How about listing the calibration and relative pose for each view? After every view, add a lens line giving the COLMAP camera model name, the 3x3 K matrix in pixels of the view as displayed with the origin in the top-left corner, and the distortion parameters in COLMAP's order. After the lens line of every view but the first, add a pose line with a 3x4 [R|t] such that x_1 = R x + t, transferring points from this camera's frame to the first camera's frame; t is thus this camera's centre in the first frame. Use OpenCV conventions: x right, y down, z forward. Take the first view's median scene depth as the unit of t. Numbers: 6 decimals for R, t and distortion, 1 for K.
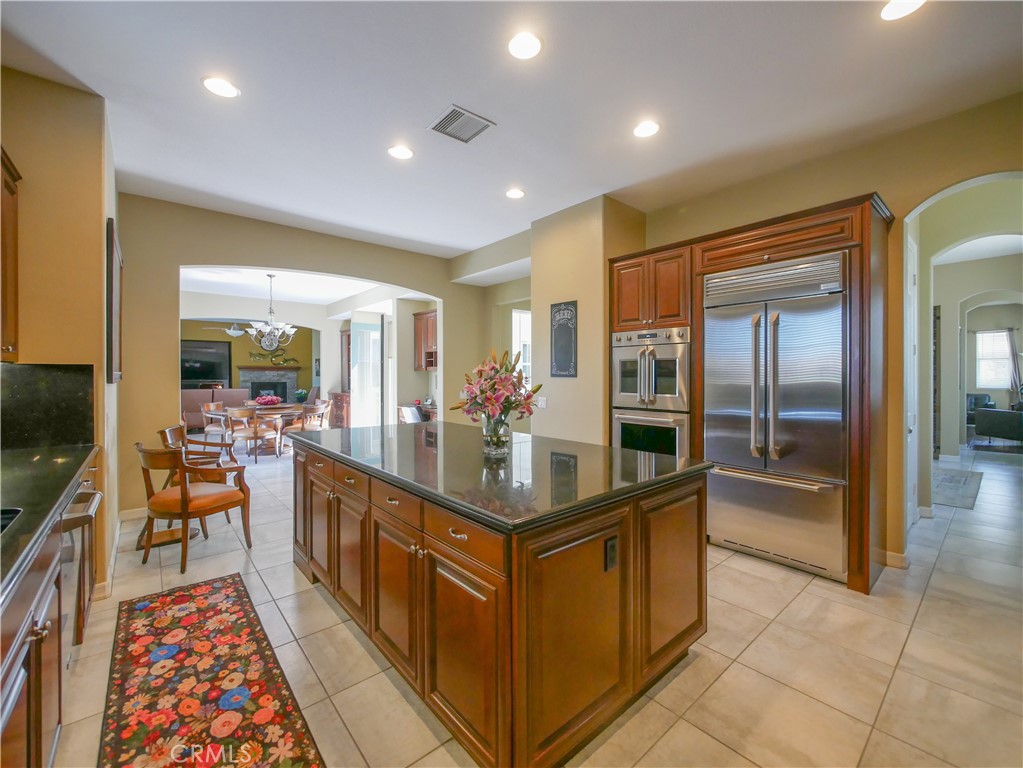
lens RADIAL K [[430.7, 0, 512.6], [0, 430.7, 379.5], [0, 0, 1]] dist [-0.008849, 0.000423]
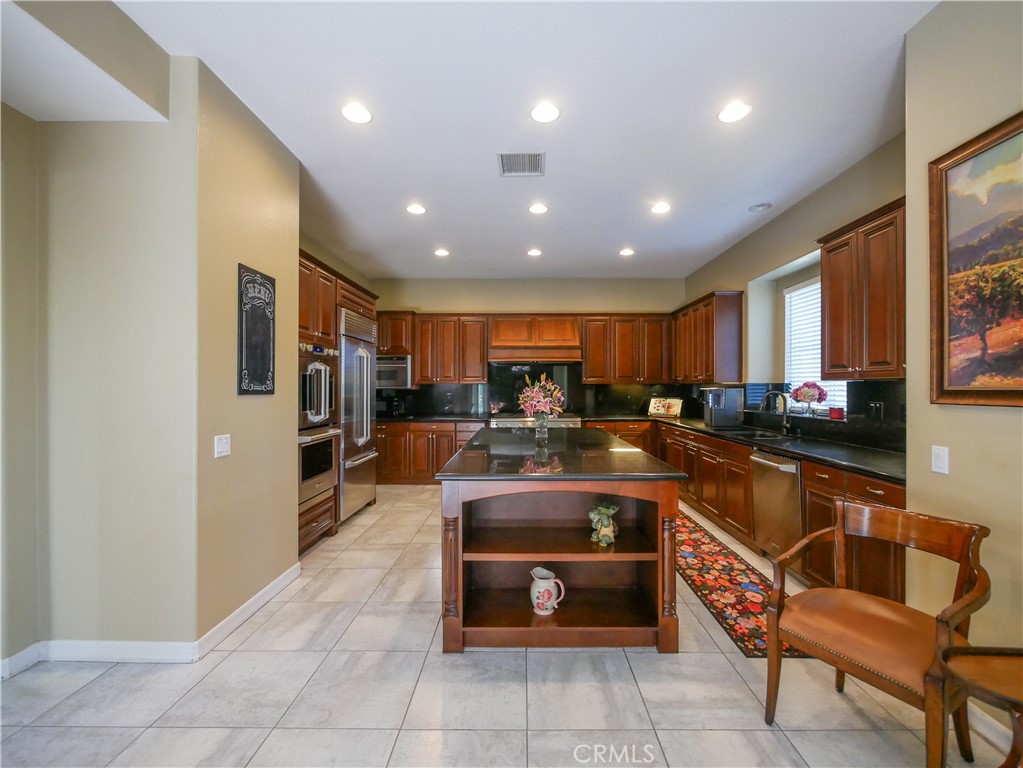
lens RADIAL K [[430.7, 0, 512.2], [0, 430.7, 381.5], [0, 0, 1]] dist [-0.008849, 0.000423]
pose [[-0.745062, 0.000407, 0.666995, -0.965194], [0.003178, 0.999991, 0.002940, -0.043351], [-0.666987, 0.004310, -0.745057, 2.120450]]
